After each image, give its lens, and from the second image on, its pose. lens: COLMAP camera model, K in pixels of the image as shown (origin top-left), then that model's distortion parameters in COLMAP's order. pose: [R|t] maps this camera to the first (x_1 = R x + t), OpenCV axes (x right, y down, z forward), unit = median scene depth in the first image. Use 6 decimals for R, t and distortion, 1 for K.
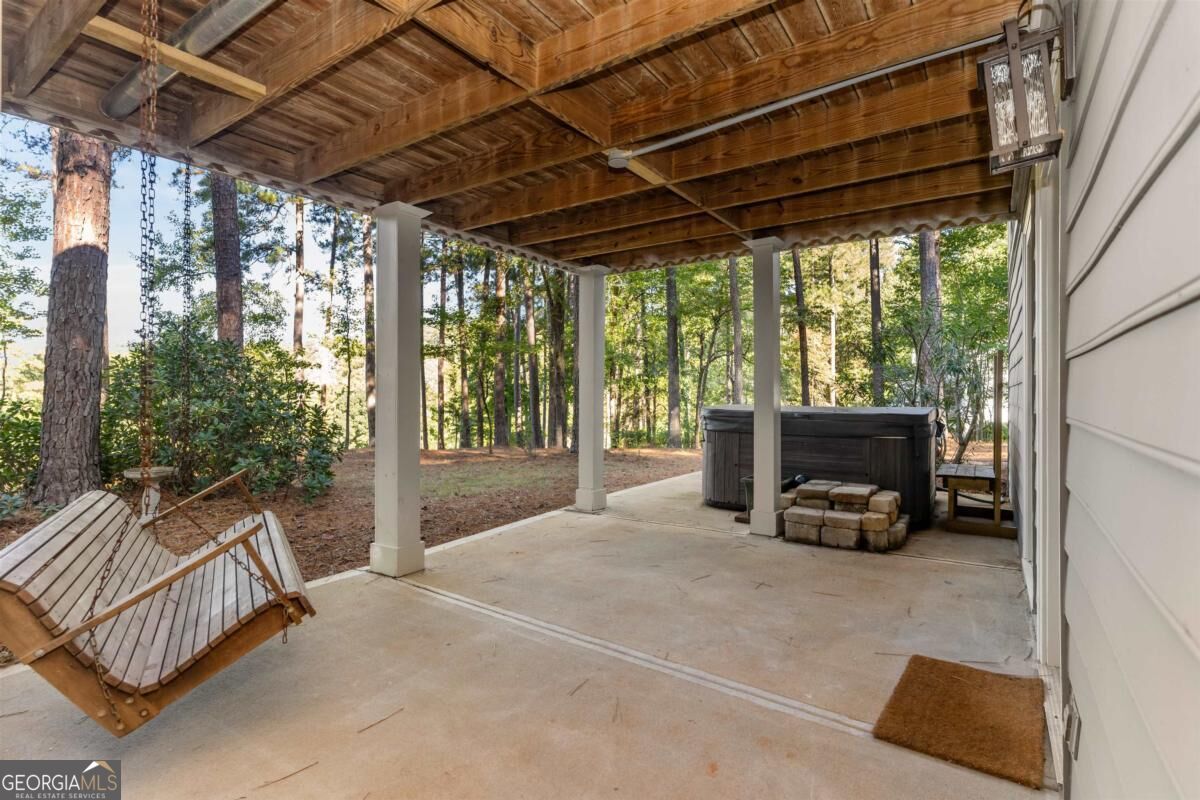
lens RADIAL K [[575.7, 0, 602.7], [0, 575.7, 394.9], [0, 0, 1]] dist [-0.002419, -0.000192]
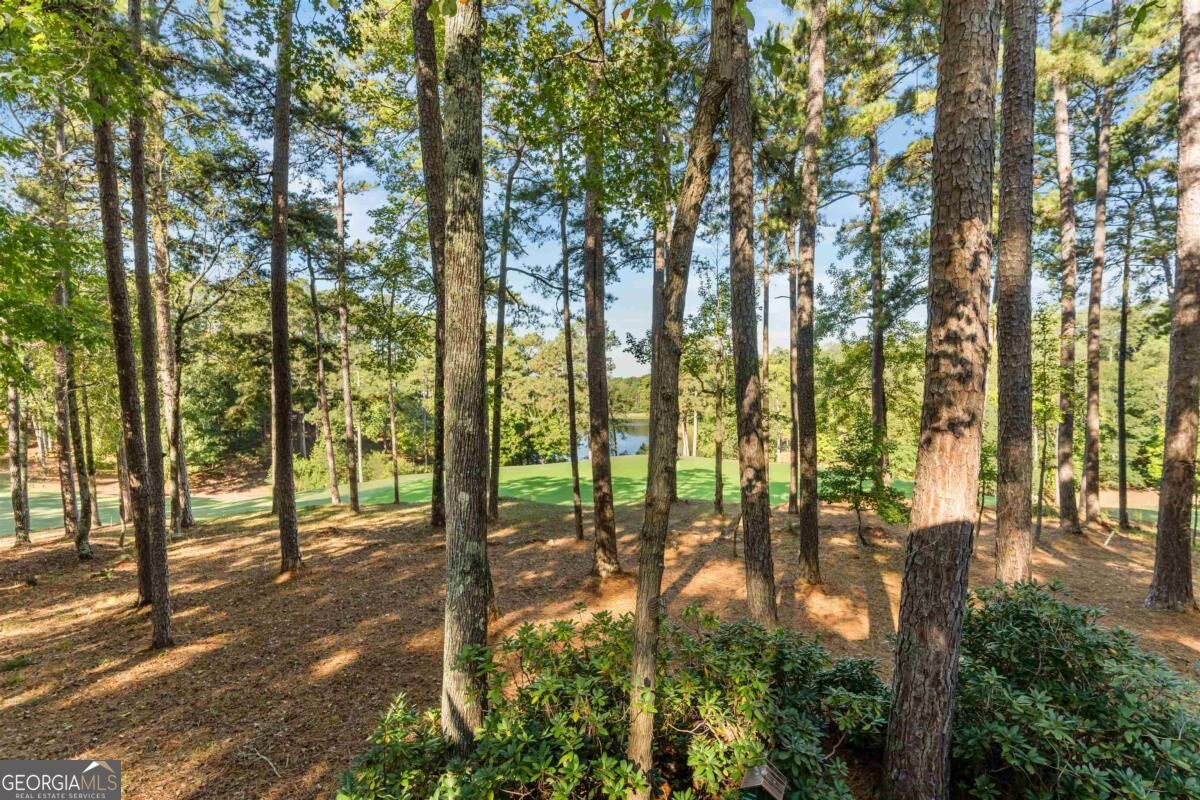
lens RADIAL K [[575.7, 0, 605.0], [0, 575.7, 400.5], [0, 0, 1]] dist [-0.002419, -0.000192]
pose [[0.580845, 0.026394, -0.813586, -0.546728], [-0.003536, 0.999547, 0.029903, -0.436406], [0.814006, -0.014492, 0.580675, 0.180414]]
